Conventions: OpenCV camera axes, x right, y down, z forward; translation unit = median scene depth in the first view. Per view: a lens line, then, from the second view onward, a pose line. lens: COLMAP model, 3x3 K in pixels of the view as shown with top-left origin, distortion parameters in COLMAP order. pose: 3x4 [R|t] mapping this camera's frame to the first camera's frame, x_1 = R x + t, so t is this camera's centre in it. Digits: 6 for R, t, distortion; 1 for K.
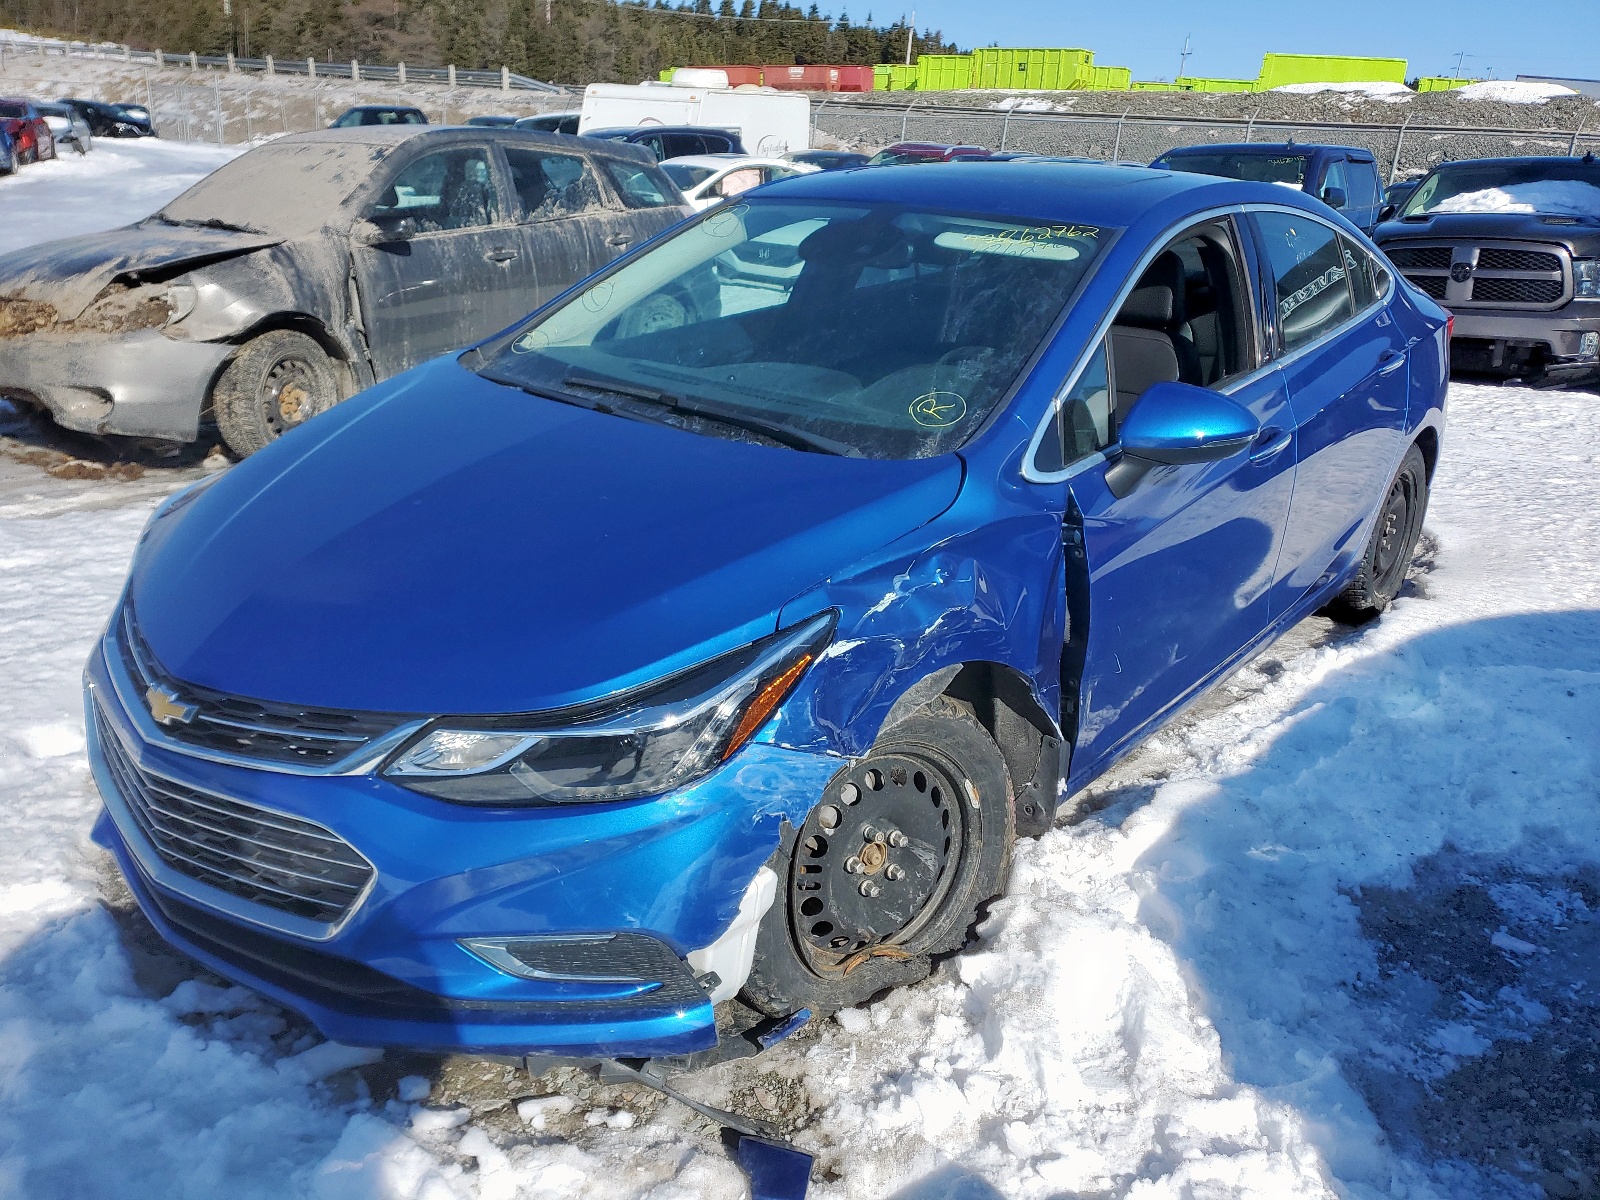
lens RADIAL K [[1205.3, 0, 765.5], [0, 1205.3, 597.2], [0, 0, 1]] dist [0.140097, -0.170421]
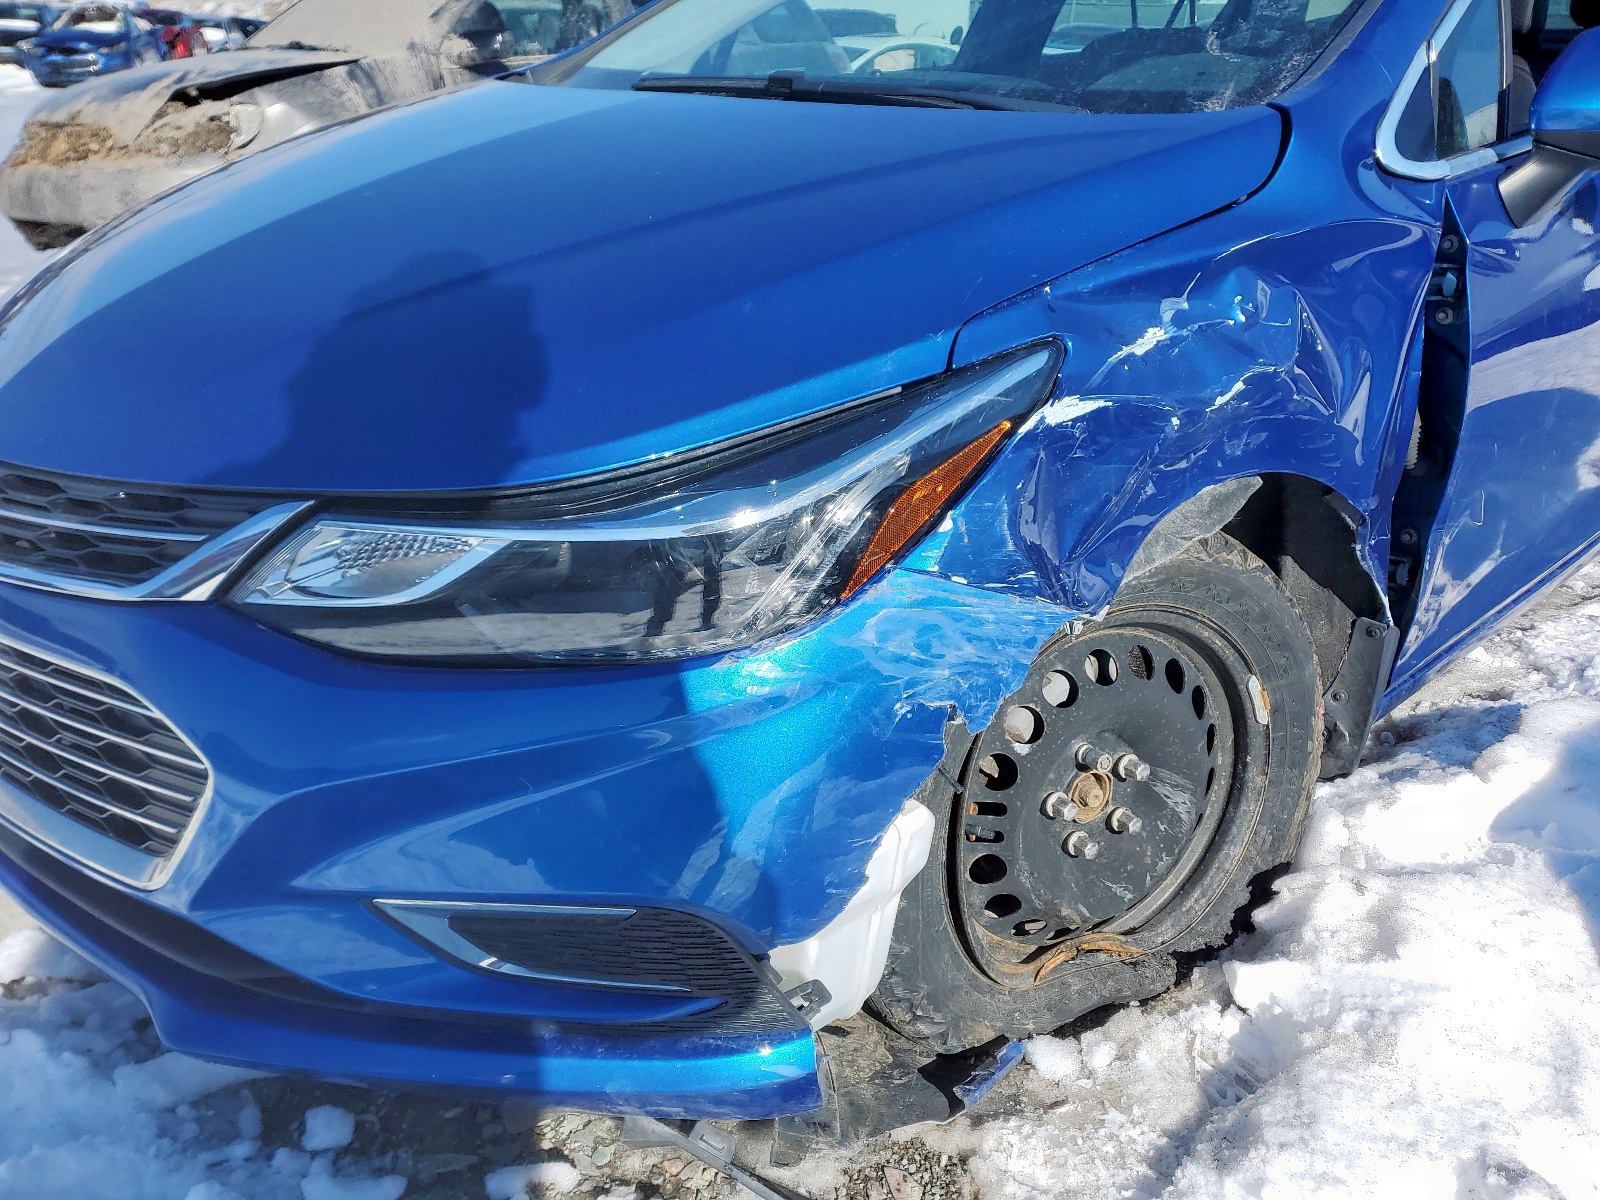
lens RADIAL K [[1205.3, 0, 765.5], [0, 1205.3, 597.2], [0, 0, 1]] dist [0.140097, -0.170421]
pose [[0.993331, 0.028467, -0.111726, -0.007458], [-0.022154, 0.998108, 0.057350, 0.086513], [0.113147, -0.054492, 0.992083, 0.391303]]
